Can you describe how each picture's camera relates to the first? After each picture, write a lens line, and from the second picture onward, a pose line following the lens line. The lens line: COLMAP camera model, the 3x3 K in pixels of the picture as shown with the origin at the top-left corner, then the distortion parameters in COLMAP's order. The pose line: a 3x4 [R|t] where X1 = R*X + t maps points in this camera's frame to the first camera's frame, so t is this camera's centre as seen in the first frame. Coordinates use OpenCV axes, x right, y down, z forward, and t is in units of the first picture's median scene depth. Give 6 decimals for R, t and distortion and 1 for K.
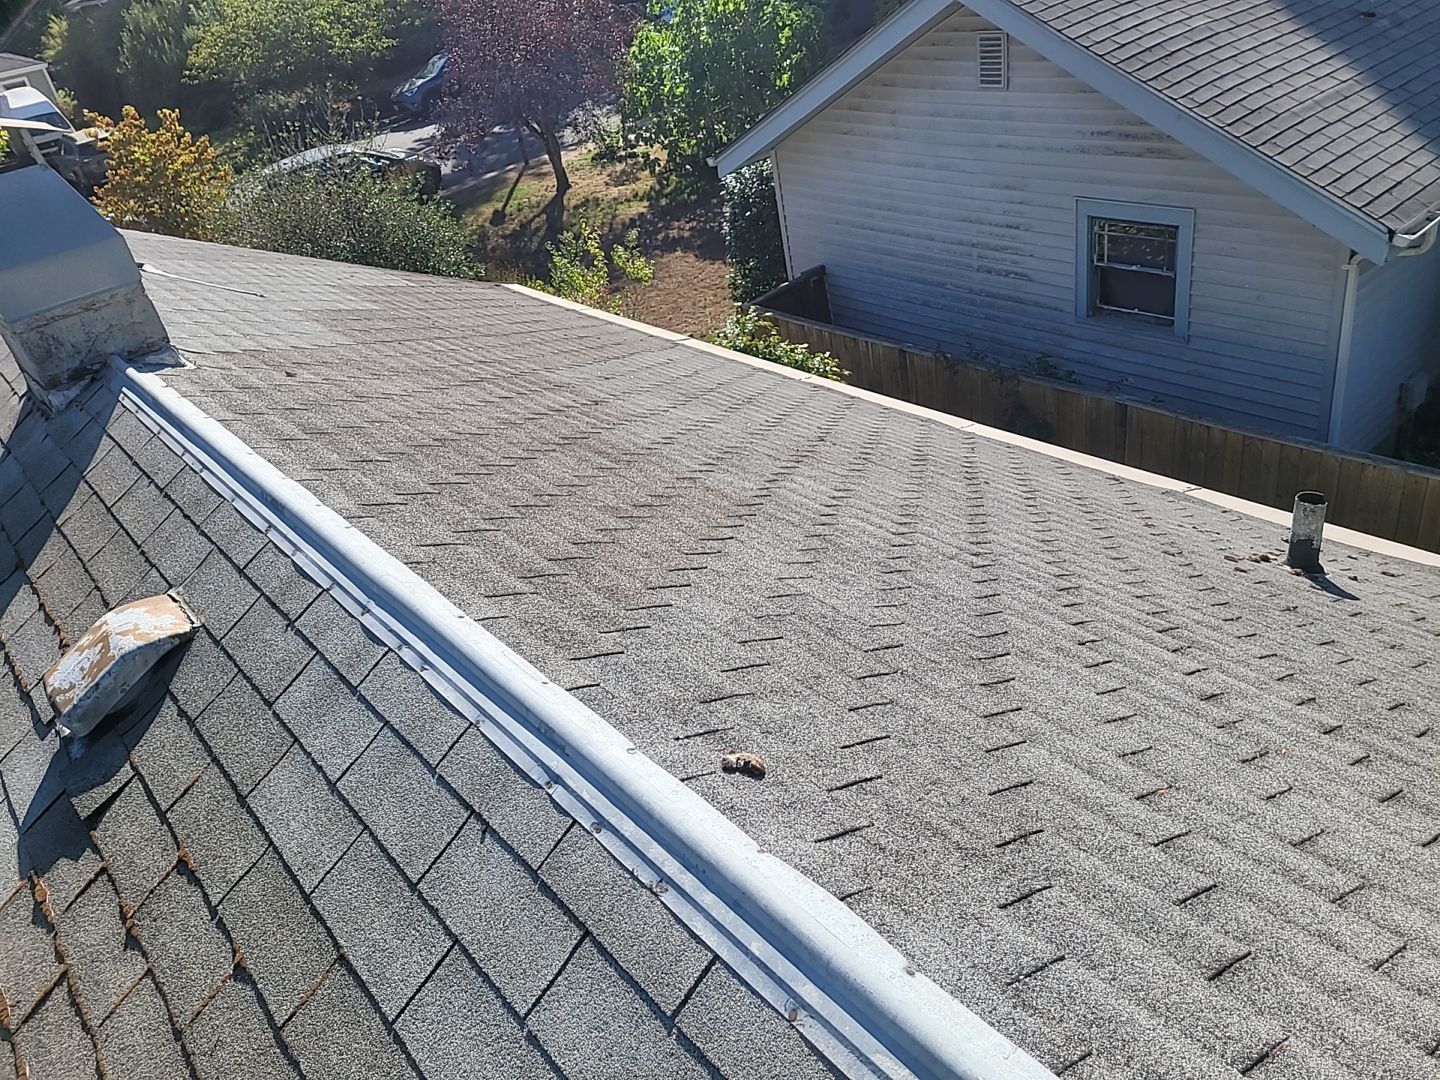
lens RADIAL K [[1077.8, 0, 737.9], [0, 1077.8, 539.6], [0, 0, 1]] dist [0.055277, -0.047215]
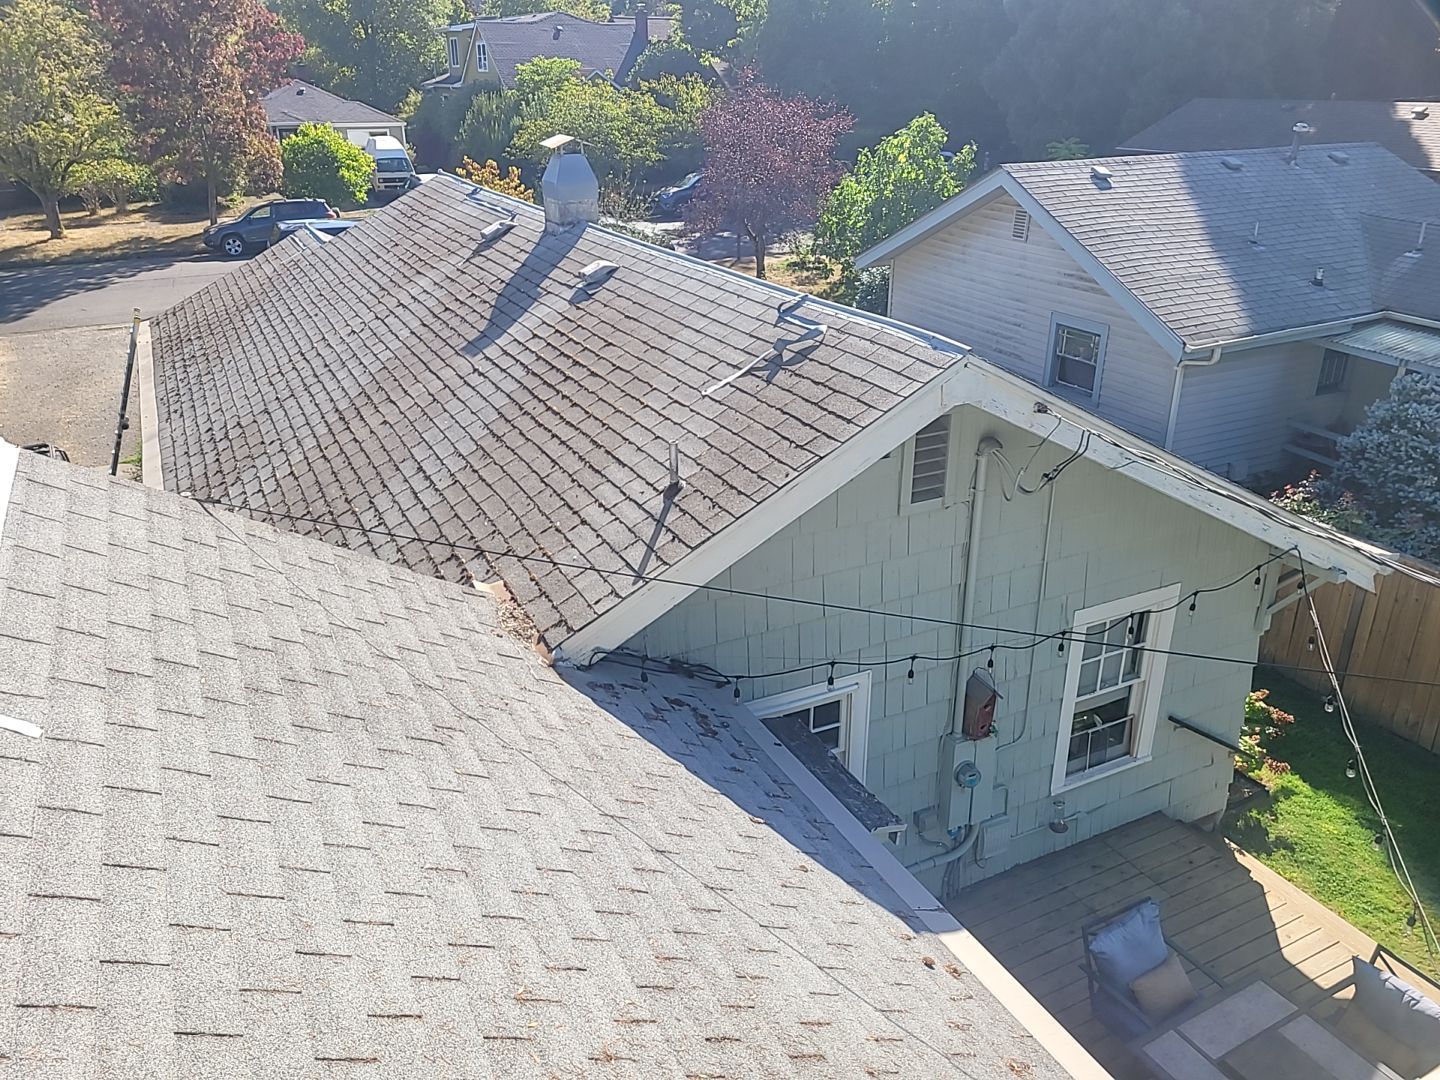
lens RADIAL K [[1079.5, 0, 720.0], [0, 1079.5, 540.0], [0, 0, 1]] dist [0.049216, 0.003726]
pose [[0.959398, 0.239014, -0.149759, 0.074166], [-0.255848, 0.960959, -0.105350, 0.150313], [0.118732, 0.139389, 0.983094, -0.295052]]
